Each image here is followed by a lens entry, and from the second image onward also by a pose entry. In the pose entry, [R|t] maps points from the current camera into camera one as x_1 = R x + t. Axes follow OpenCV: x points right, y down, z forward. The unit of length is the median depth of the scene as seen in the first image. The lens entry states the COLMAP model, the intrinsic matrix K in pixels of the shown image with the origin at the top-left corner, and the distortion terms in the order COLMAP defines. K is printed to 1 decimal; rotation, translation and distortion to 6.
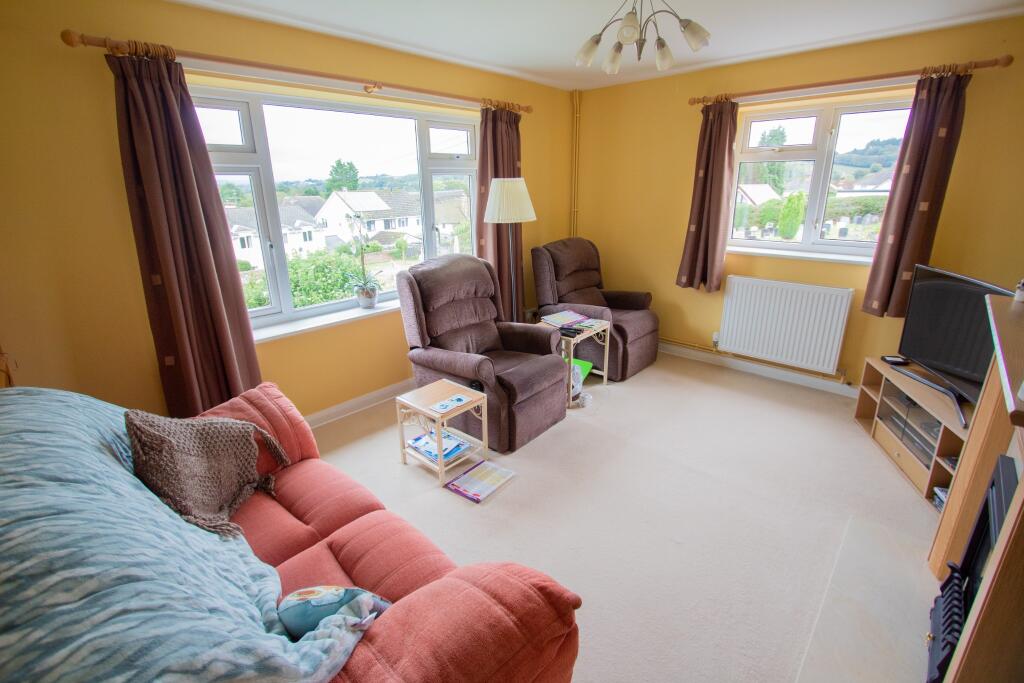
lens RADIAL K [[470.3, 0, 512.0], [0, 470.3, 341.5], [0, 0, 1]] dist [0.004521, 0.000789]
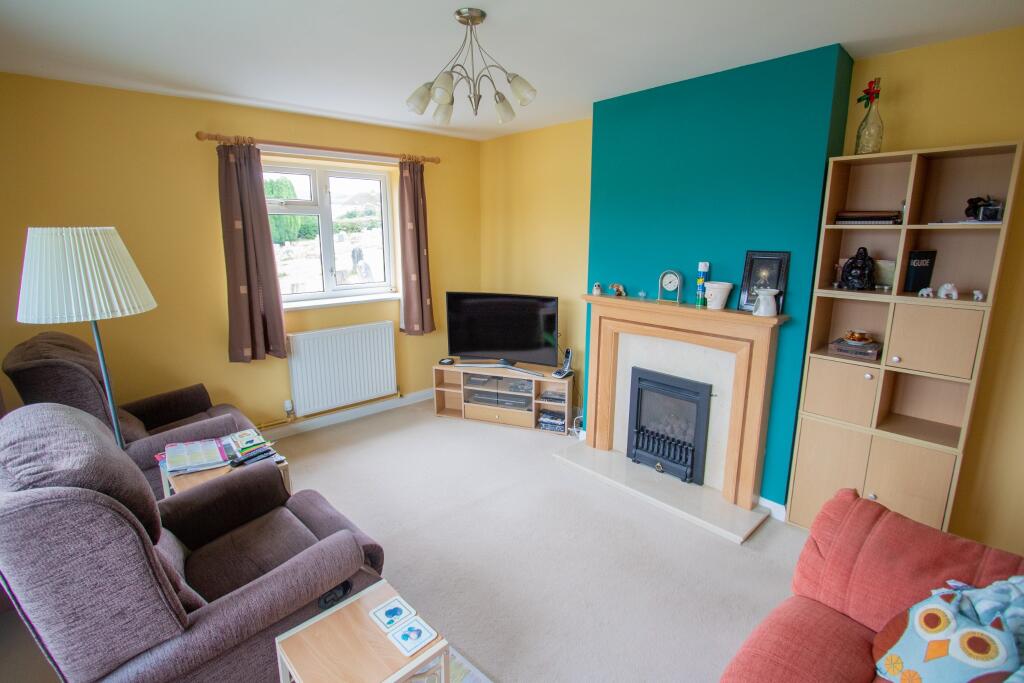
lens RADIAL K [[472.7, 0, 512.0], [0, 472.7, 341.5], [0, 0, 1]] dist [-0.002093, -0.000137]
pose [[0.104289, -0.217391, 0.970497, -0.463364], [0.320077, 0.931238, 0.174202, -0.184325], [-0.941634, 0.292467, 0.166700, 0.551190]]
